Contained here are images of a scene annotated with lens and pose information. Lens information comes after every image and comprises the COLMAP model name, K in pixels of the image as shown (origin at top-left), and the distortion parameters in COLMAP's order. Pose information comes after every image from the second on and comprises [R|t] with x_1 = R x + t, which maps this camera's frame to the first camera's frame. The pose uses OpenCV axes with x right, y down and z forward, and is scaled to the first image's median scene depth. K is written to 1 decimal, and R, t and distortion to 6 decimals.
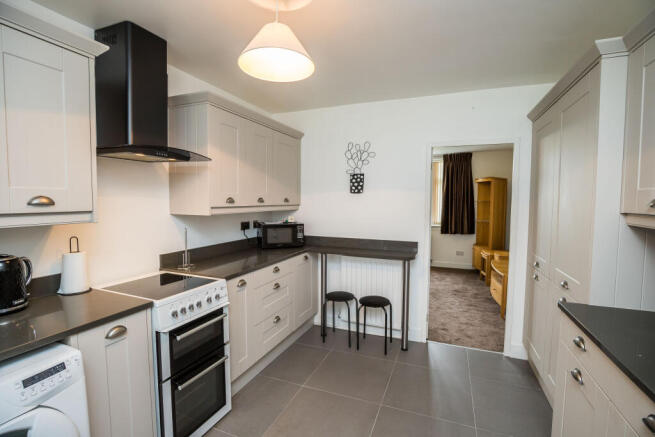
lens RADIAL K [[306.0, 0, 327.5], [0, 306.0, 218.5], [0, 0, 1]] dist [-0.061604, -0.000096]
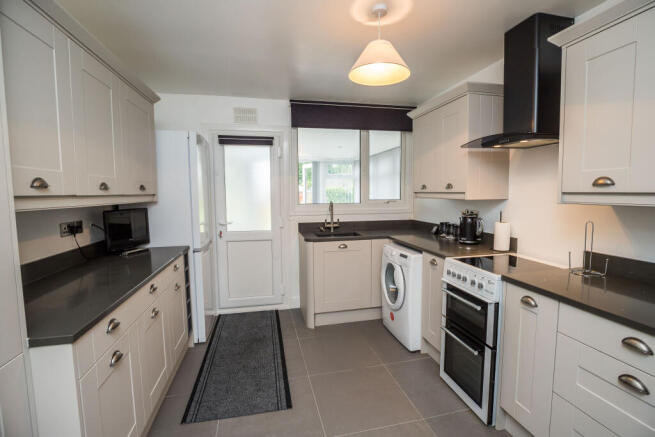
lens RADIAL K [[292.4, 0, 325.1], [0, 292.4, 211.6], [0, 0, 1]] dist [-0.000819, -0.000059]
pose [[-0.824873, 0.048469, -0.563237, 0.560844], [-0.026151, 0.991980, 0.123662, -0.075192], [0.564713, 0.116735, -0.816990, 1.494461]]
